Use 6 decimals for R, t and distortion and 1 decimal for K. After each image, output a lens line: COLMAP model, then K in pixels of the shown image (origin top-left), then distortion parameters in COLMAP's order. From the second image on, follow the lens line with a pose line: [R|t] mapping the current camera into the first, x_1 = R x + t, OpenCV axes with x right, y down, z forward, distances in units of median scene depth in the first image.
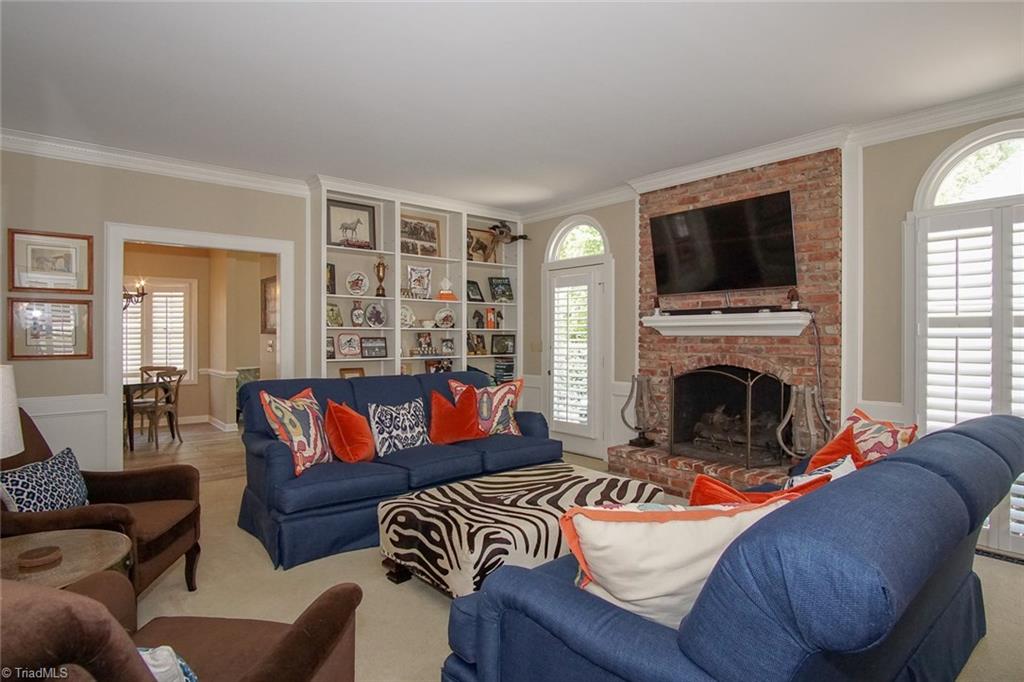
lens RADIAL K [[545.3, 0, 508.4], [0, 545.3, 338.3], [0, 0, 1]] dist [-0.024824, -0.000555]
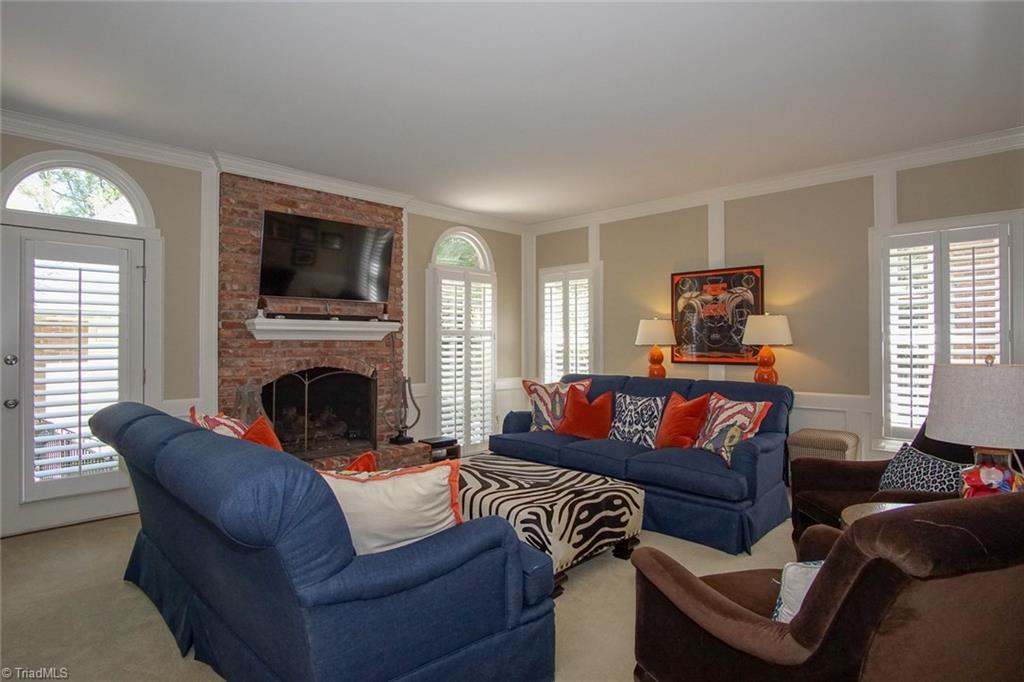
lens RADIAL K [[545.3, 0, 508.4], [0, 545.3, 338.3], [0, 0, 1]] dist [-0.024824, -0.000555]
pose [[-0.081288, 0.005276, 0.996677, -0.737885], [0.003522, 0.999981, -0.005006, -0.001714], [-0.996684, 0.003103, -0.081305, 0.737275]]
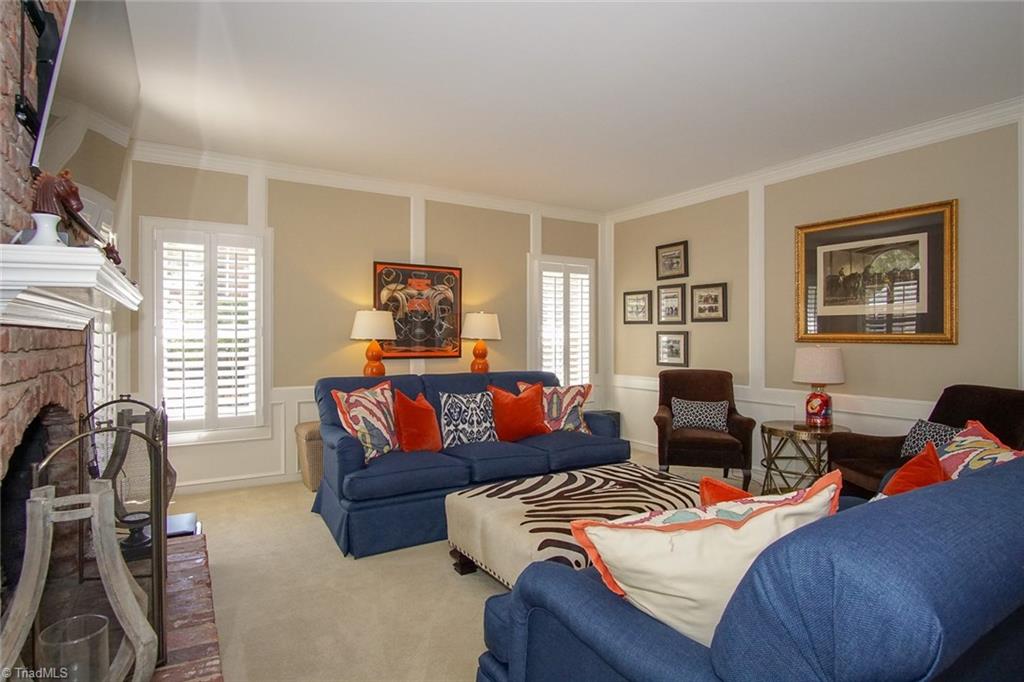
lens RADIAL K [[551.6, 0, 512.3], [0, 551.6, 336.7], [0, 0, 1]] dist [0.002800, 0.000083]
pose [[-0.985728, -0.005307, 0.168264, 0.007405], [-0.005176, 0.999986, 0.001216, -0.000382], [-0.168268, 0.000328, -0.985741, 1.359643]]
